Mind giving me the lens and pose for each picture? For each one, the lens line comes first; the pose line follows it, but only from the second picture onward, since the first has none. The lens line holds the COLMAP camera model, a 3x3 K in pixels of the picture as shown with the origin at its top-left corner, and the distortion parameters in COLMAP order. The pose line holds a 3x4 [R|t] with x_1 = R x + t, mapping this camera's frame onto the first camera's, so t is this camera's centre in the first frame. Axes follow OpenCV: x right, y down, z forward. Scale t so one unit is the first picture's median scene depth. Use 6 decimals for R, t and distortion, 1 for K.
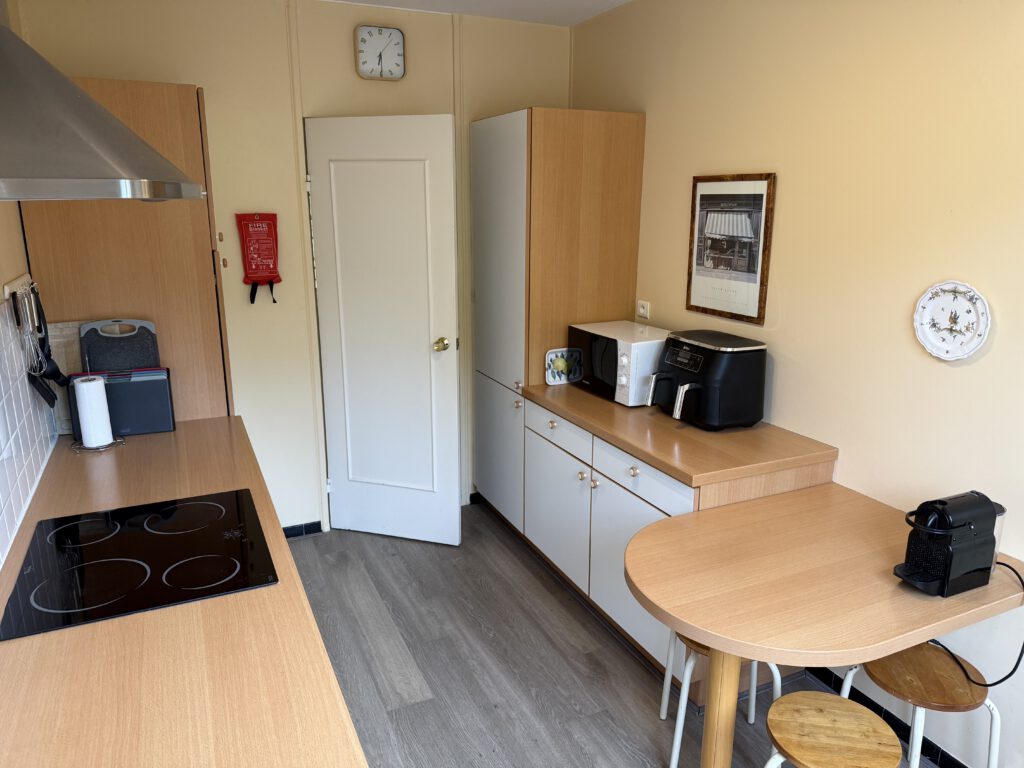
lens RADIAL K [[721.6, 0, 519.5], [0, 721.6, 386.7], [0, 0, 1]] dist [0.017863, -0.031213]
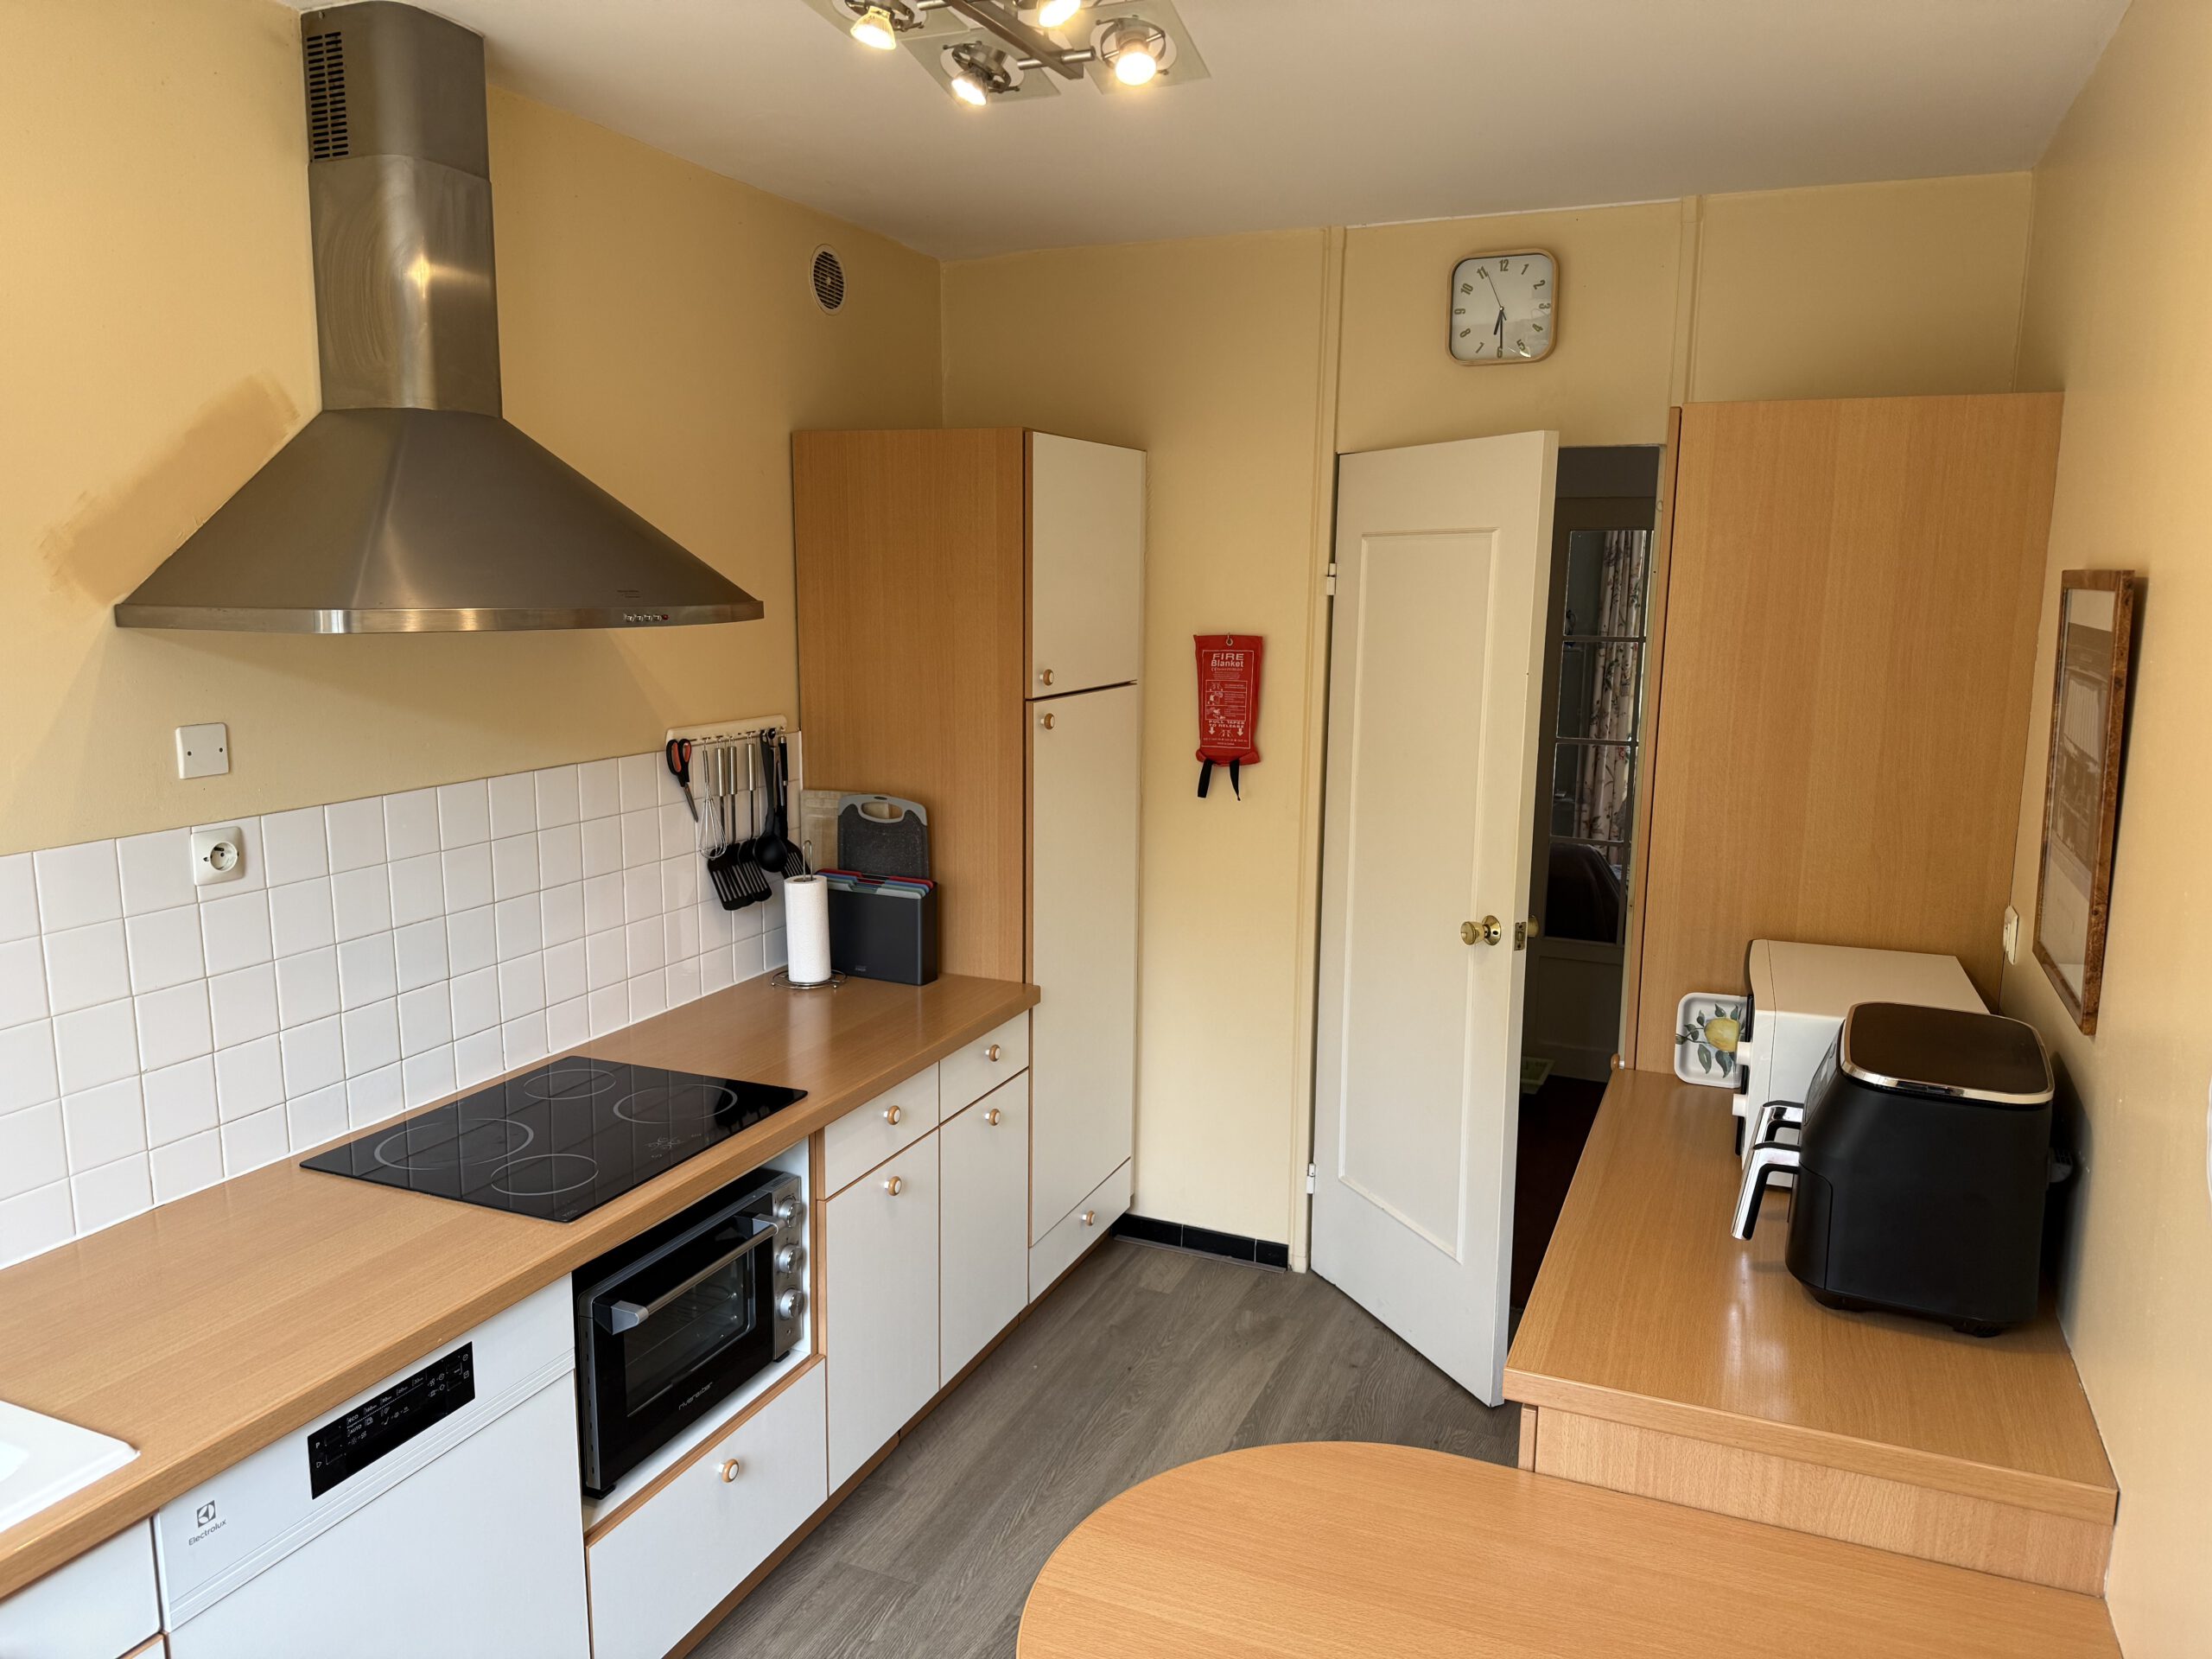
lens RADIAL K [[1558.7, 0, 1107.3], [0, 1558.7, 831.4], [0, 0, 1]] dist [0.017863, -0.031213]
pose [[0.646725, 0.122360, -0.752844, 0.462498], [-0.192245, 0.981331, -0.005650, -0.070412], [0.738098, 0.148384, 0.658174, 0.188535]]
